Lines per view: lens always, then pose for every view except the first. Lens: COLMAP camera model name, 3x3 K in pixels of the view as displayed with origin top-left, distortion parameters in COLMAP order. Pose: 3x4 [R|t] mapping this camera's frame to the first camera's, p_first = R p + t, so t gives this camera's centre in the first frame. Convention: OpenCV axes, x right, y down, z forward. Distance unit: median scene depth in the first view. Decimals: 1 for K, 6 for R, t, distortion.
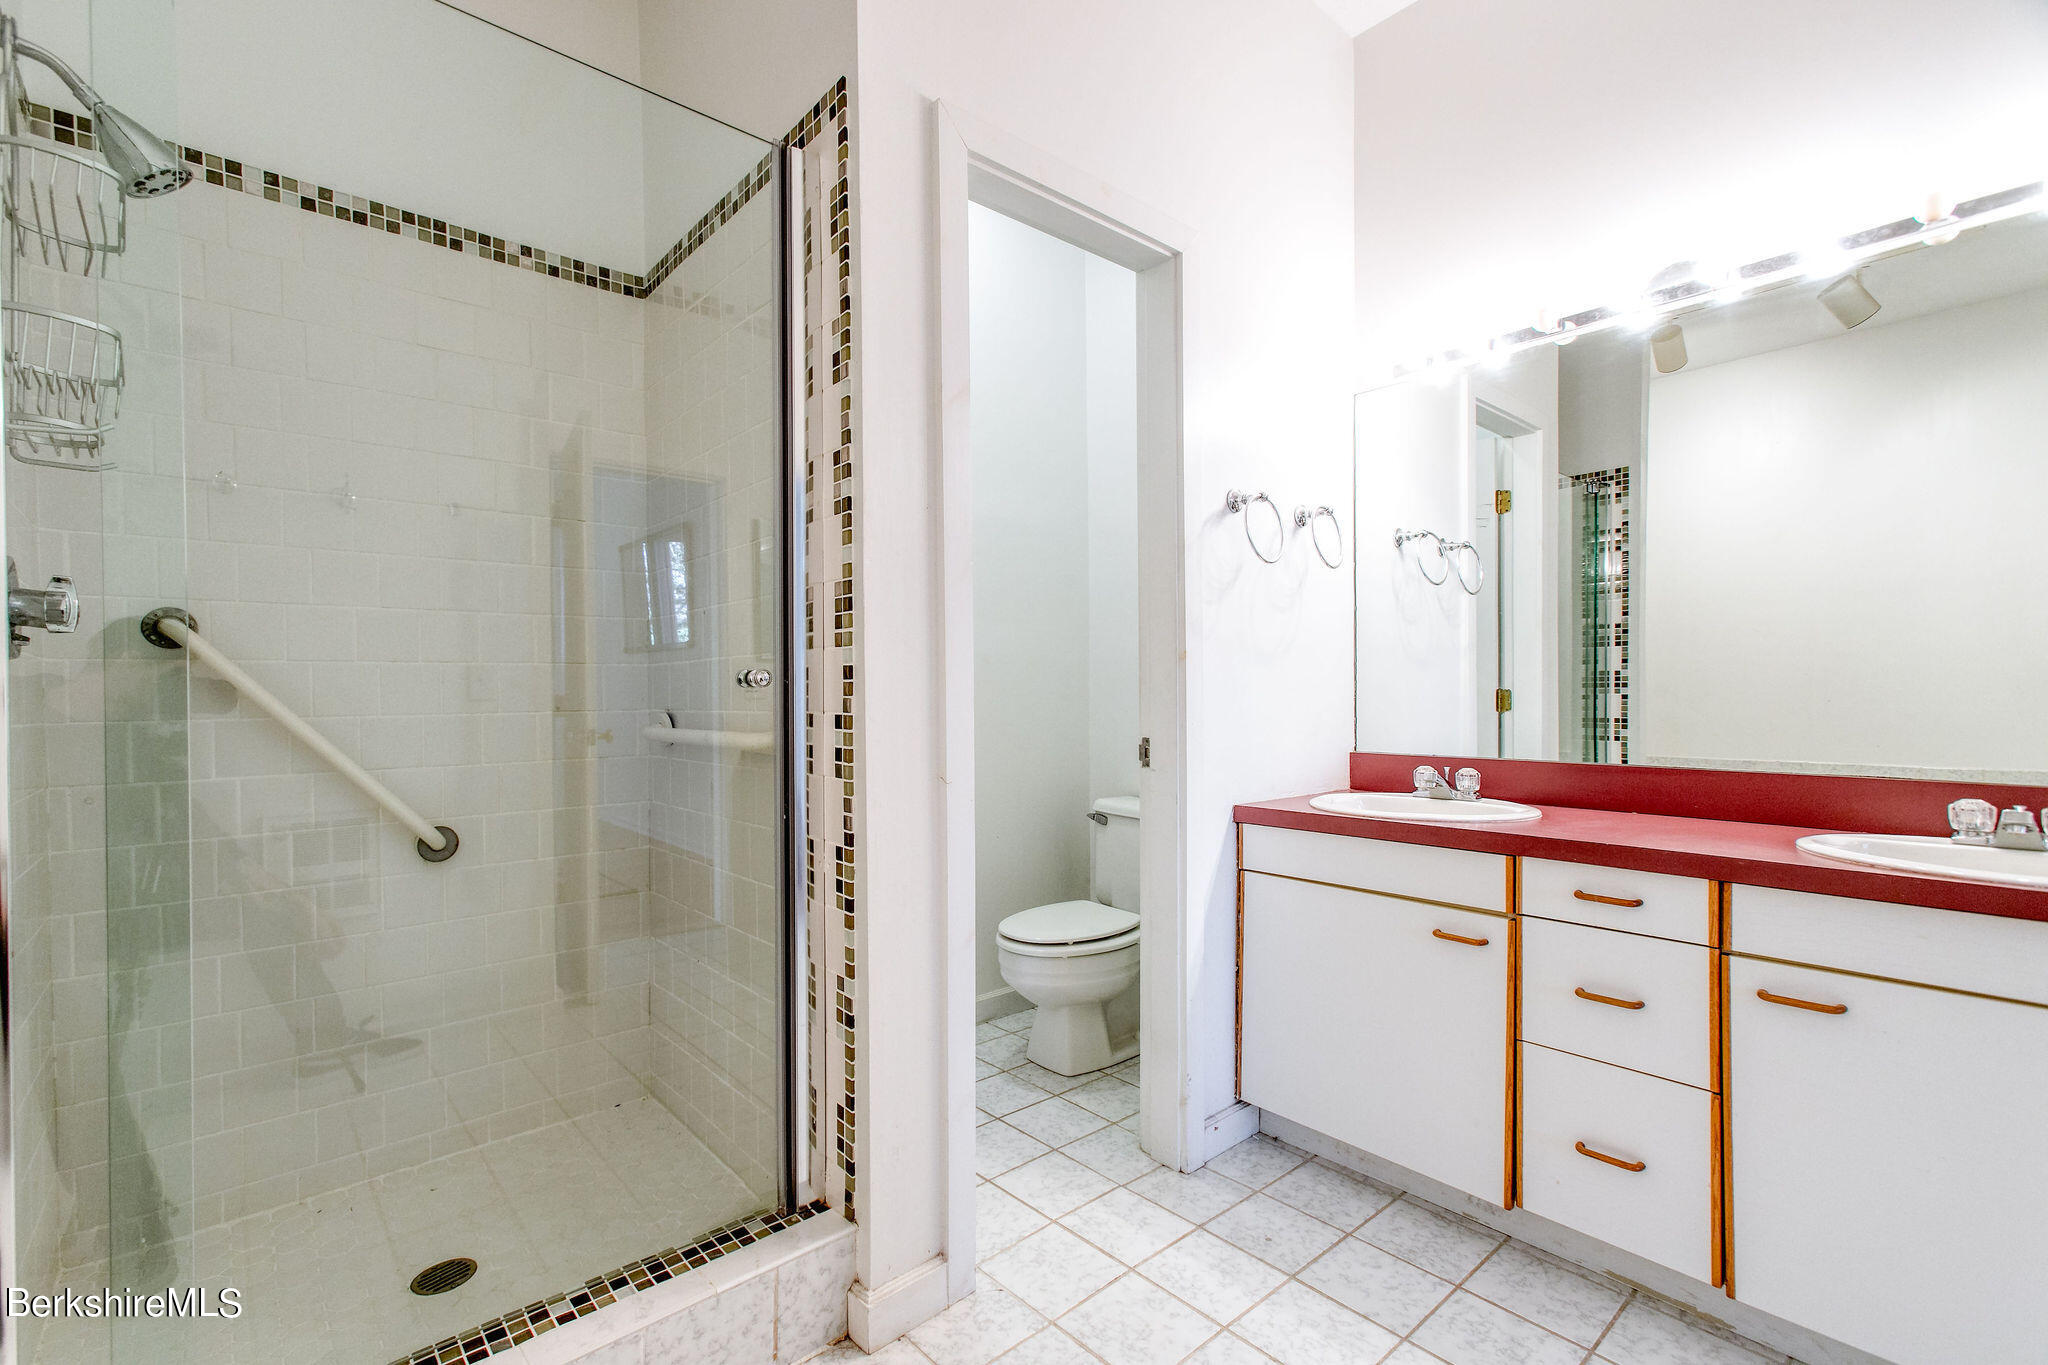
lens RADIAL K [[916.6, 0, 1022.5], [0, 916.6, 702.3], [0, 0, 1]] dist [0.001519, 0.002487]
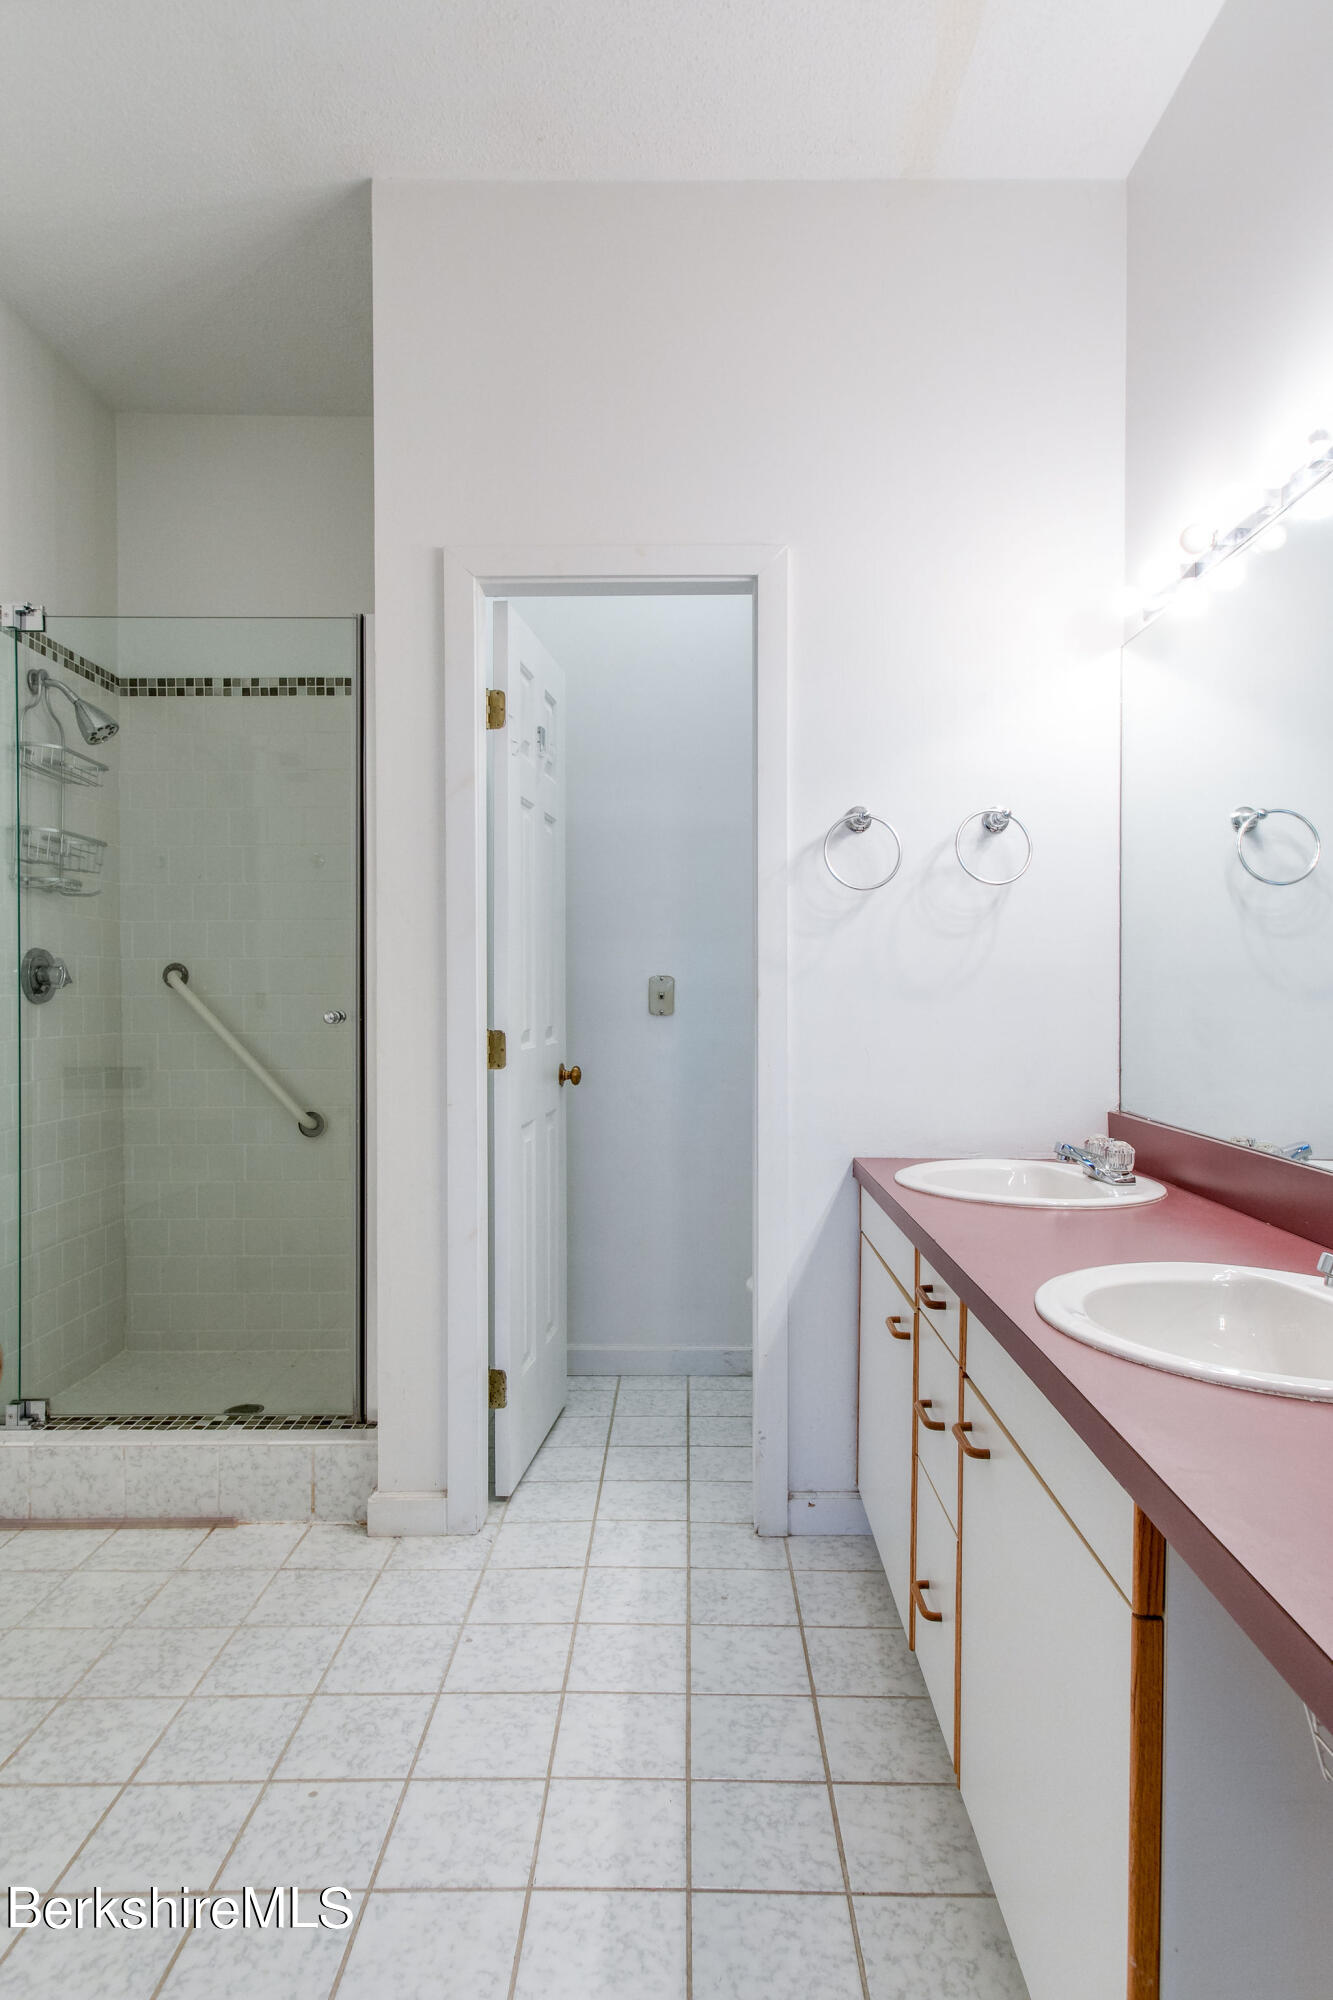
lens RADIAL K [[1164.9, 0, 669.1], [0, 1164.9, 987.4], [0, 0, 1]] dist [0.004594, 0.000726]
pose [[0.752537, 0.008042, -0.658501, 1.055214], [-0.013402, 0.999905, -0.003104, -0.060955], [0.658414, 0.011161, 0.752573, 0.020335]]
